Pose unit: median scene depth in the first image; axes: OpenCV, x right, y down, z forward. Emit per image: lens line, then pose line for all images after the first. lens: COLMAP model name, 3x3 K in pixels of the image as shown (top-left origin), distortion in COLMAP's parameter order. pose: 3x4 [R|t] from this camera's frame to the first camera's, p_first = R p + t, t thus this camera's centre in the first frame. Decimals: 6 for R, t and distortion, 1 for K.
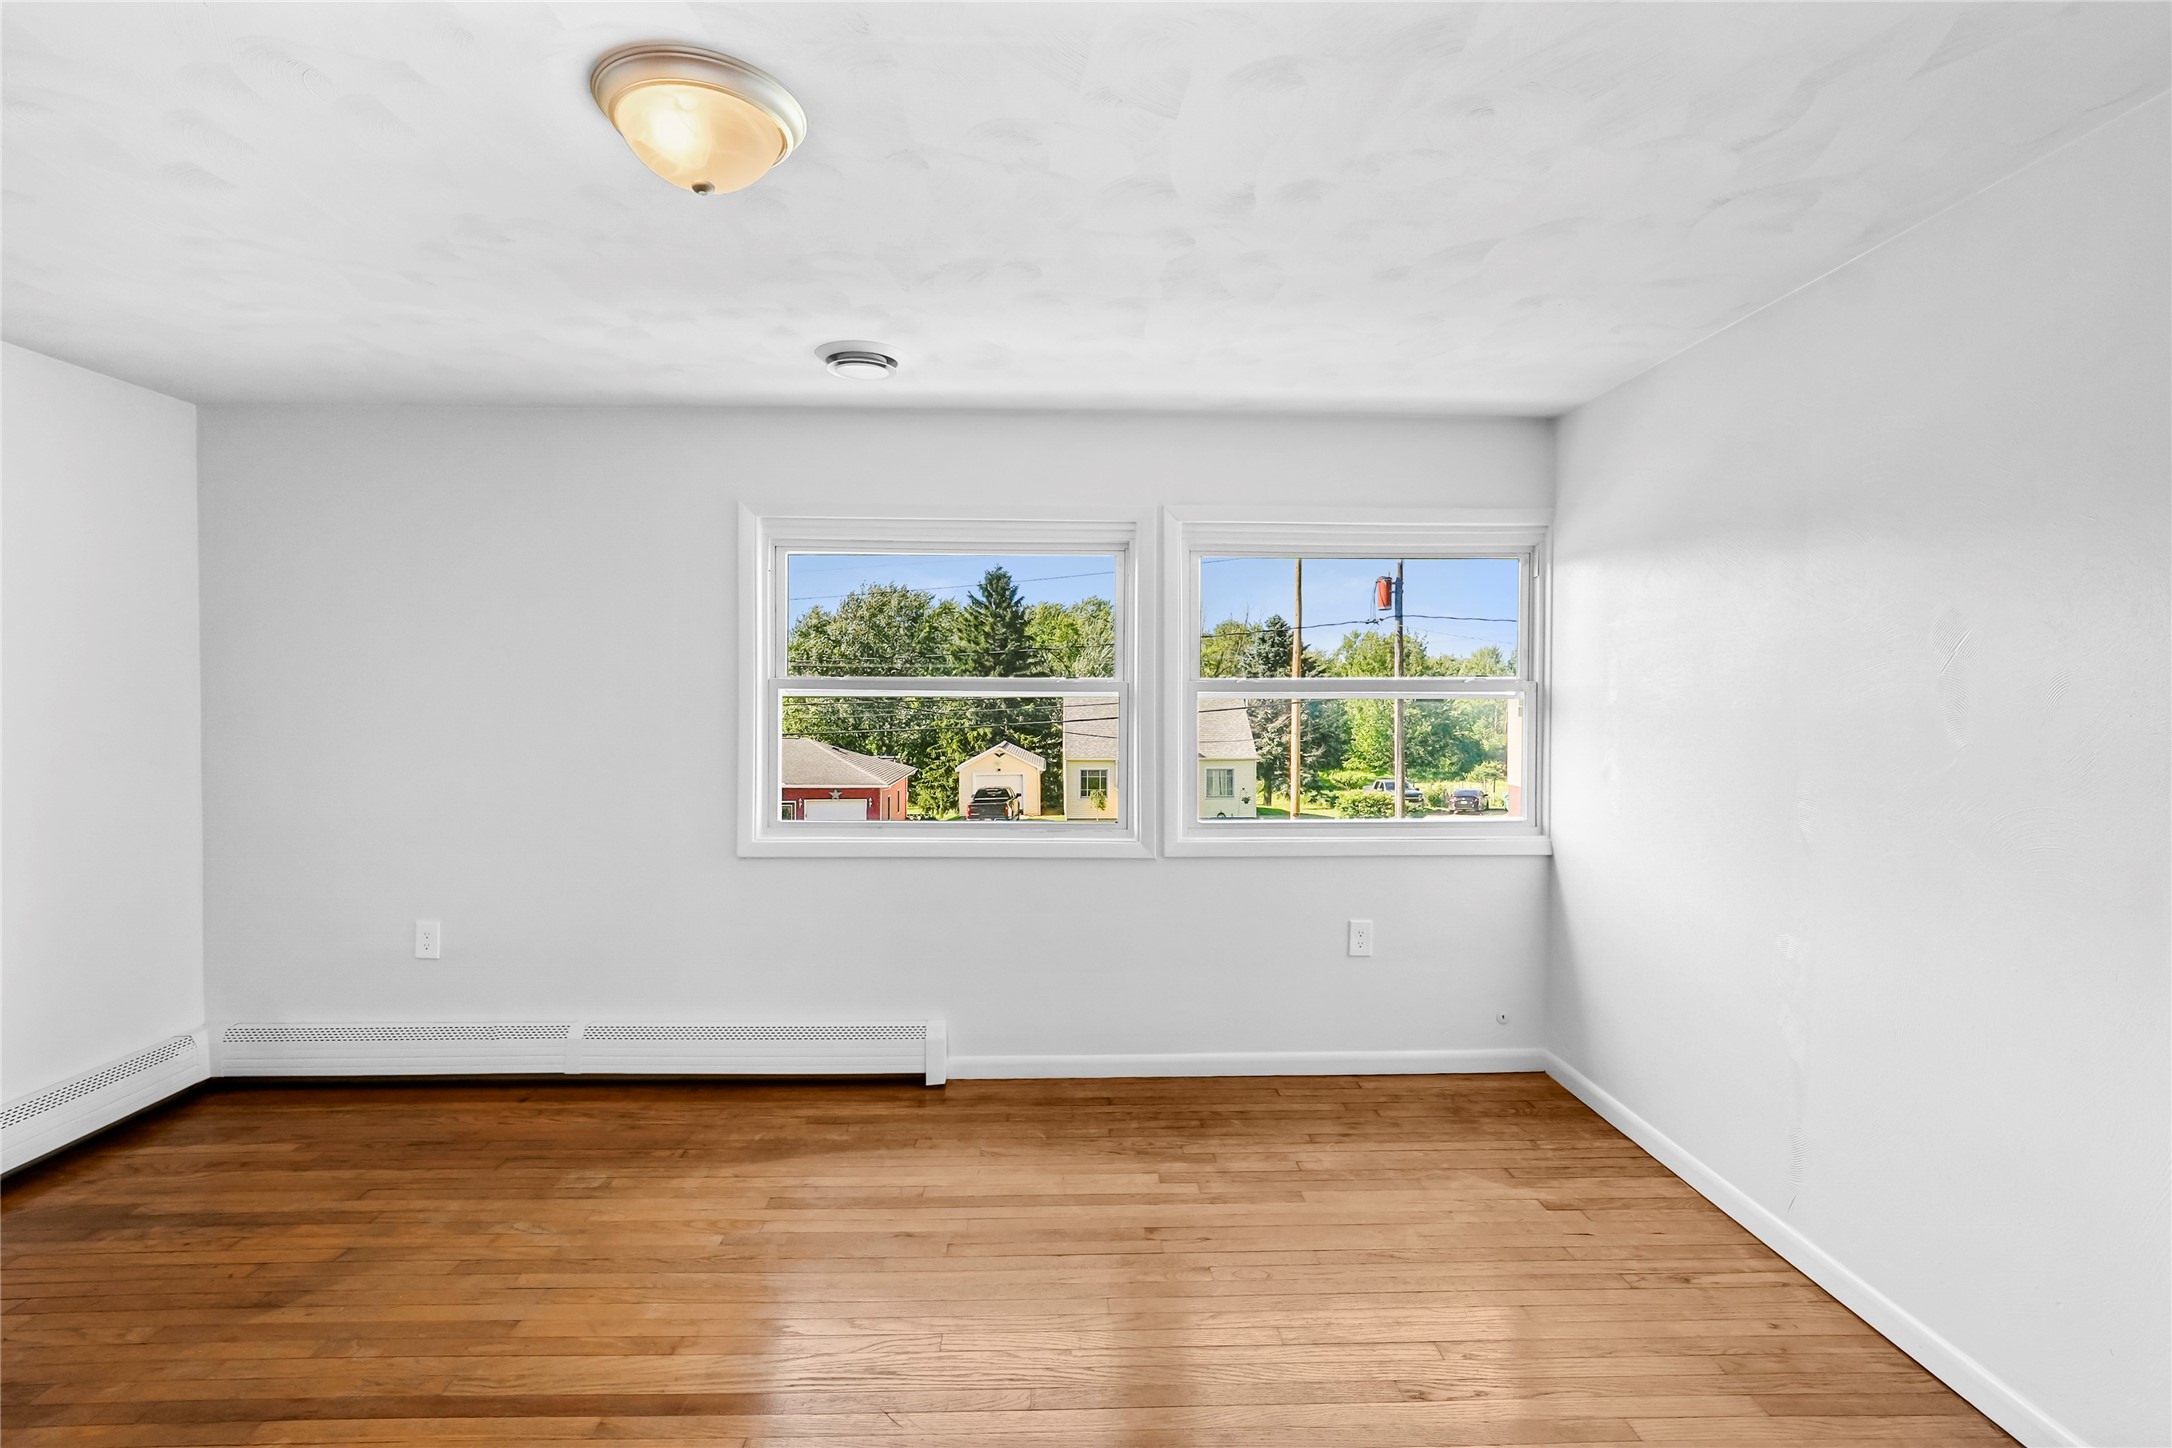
lens RADIAL K [[989.8, 0, 1091.2], [0, 989.8, 718.0], [0, 0, 1]] dist [-0.021889, 0.010796]
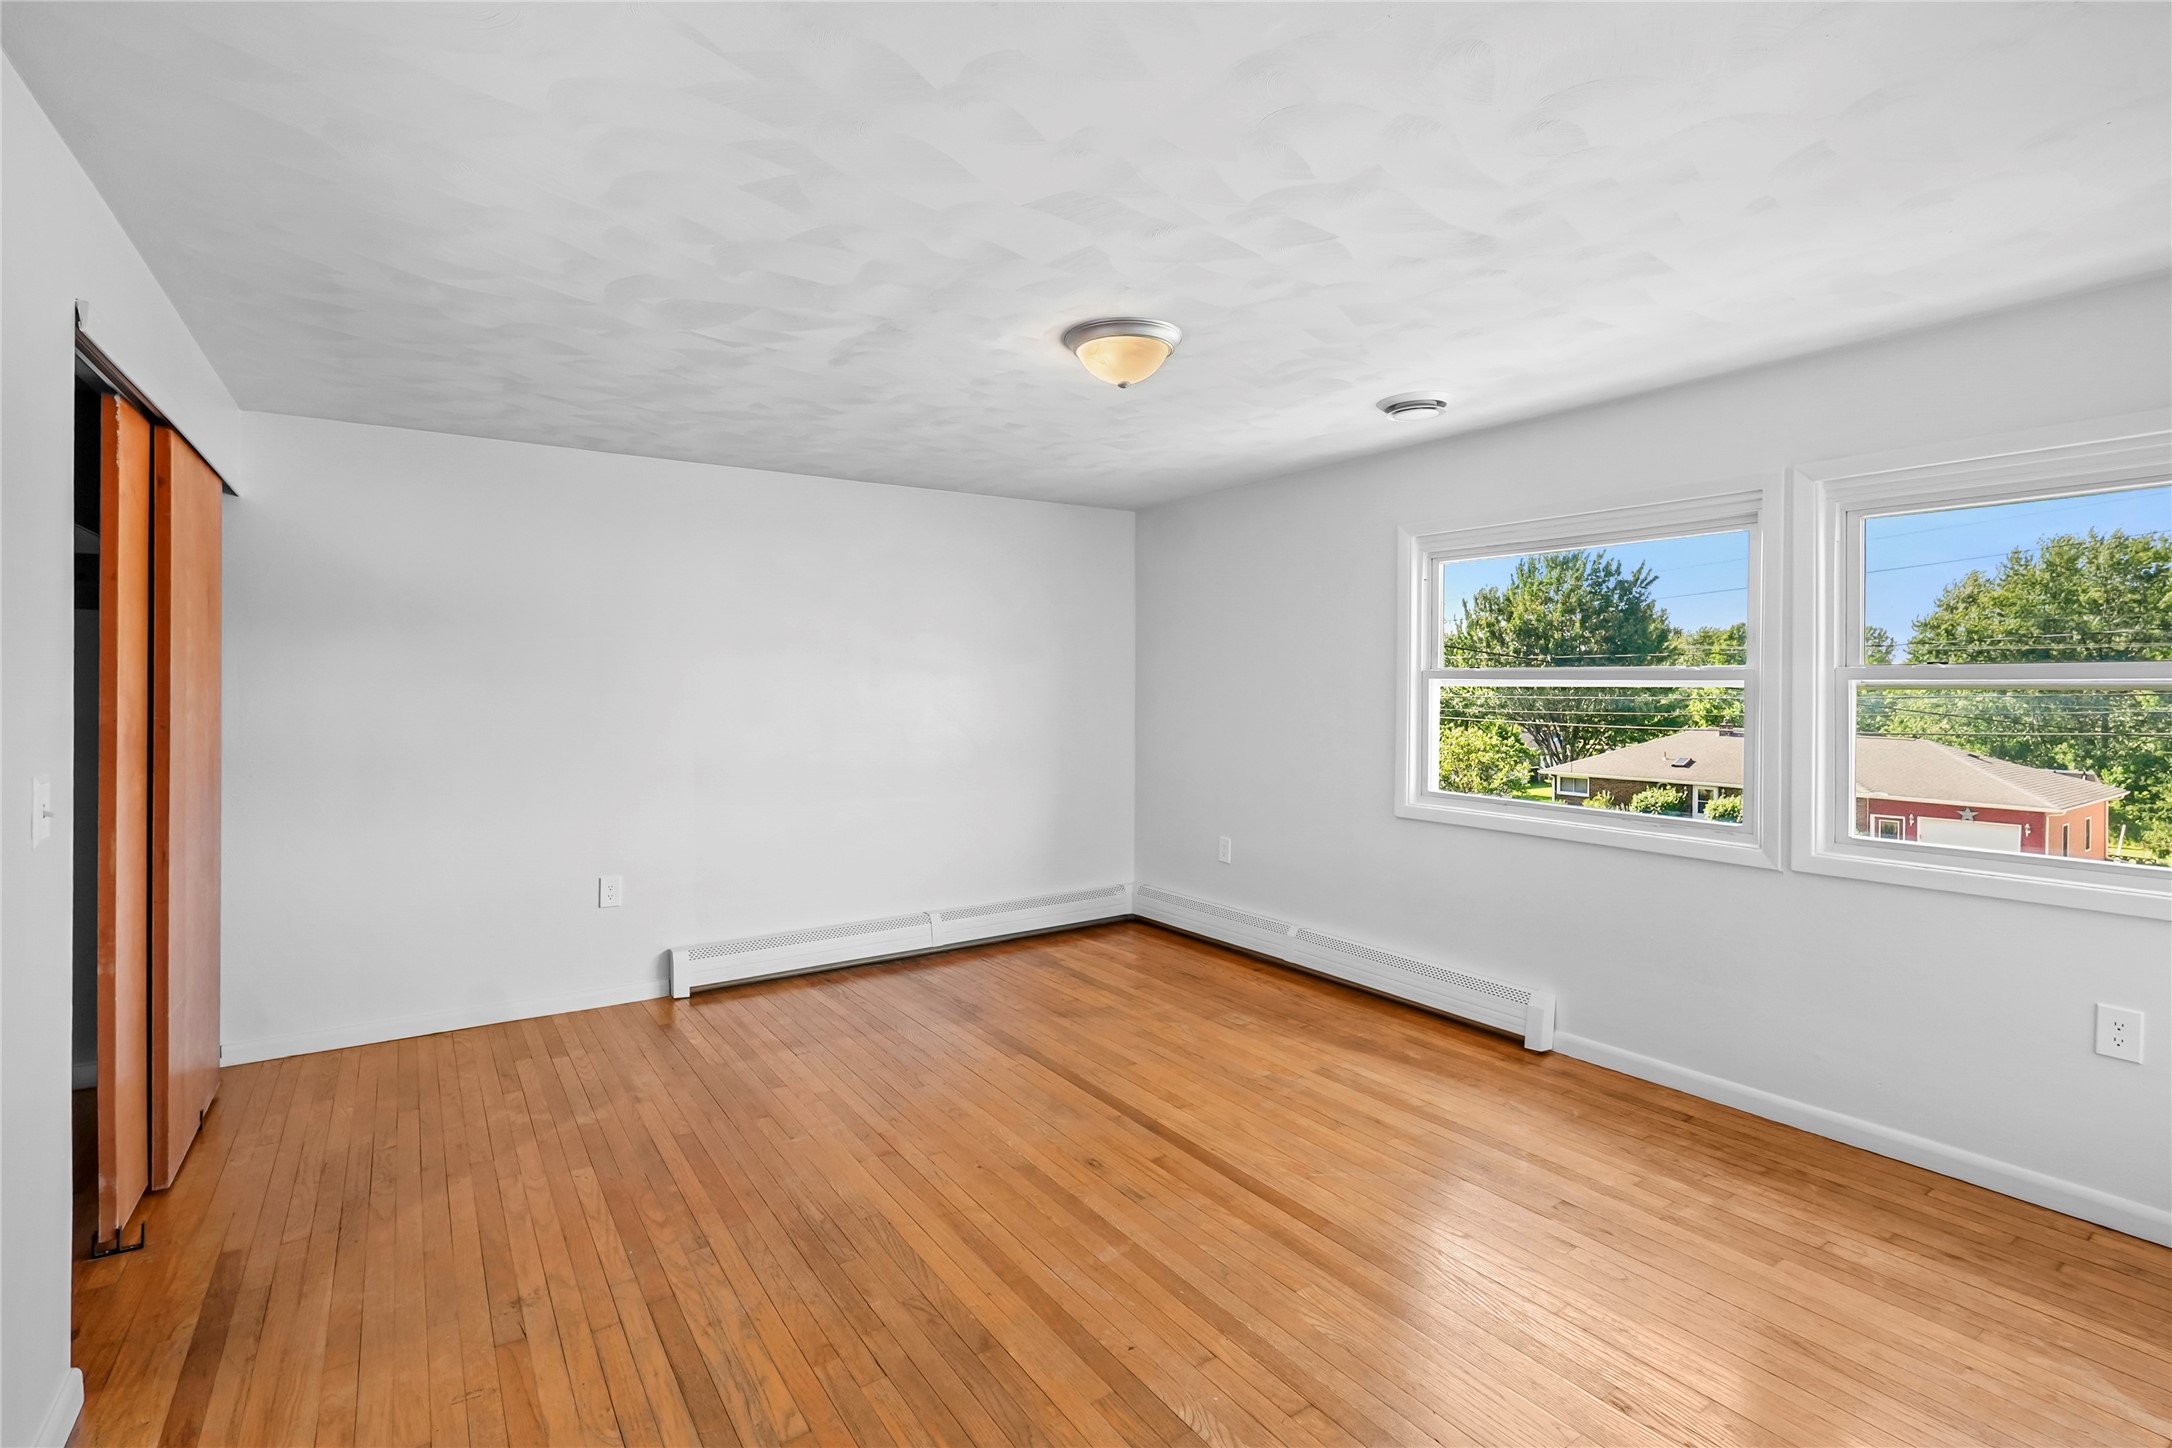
lens RADIAL K [[989.8, 0, 1091.2], [0, 989.8, 718.0], [0, 0, 1]] dist [-0.021889, 0.010796]
pose [[0.545522, 0.027118, -0.837658, 0.530181], [-0.019508, 0.999616, 0.019657, 0.001444], [0.837869, 0.005618, 0.545842, 0.017849]]
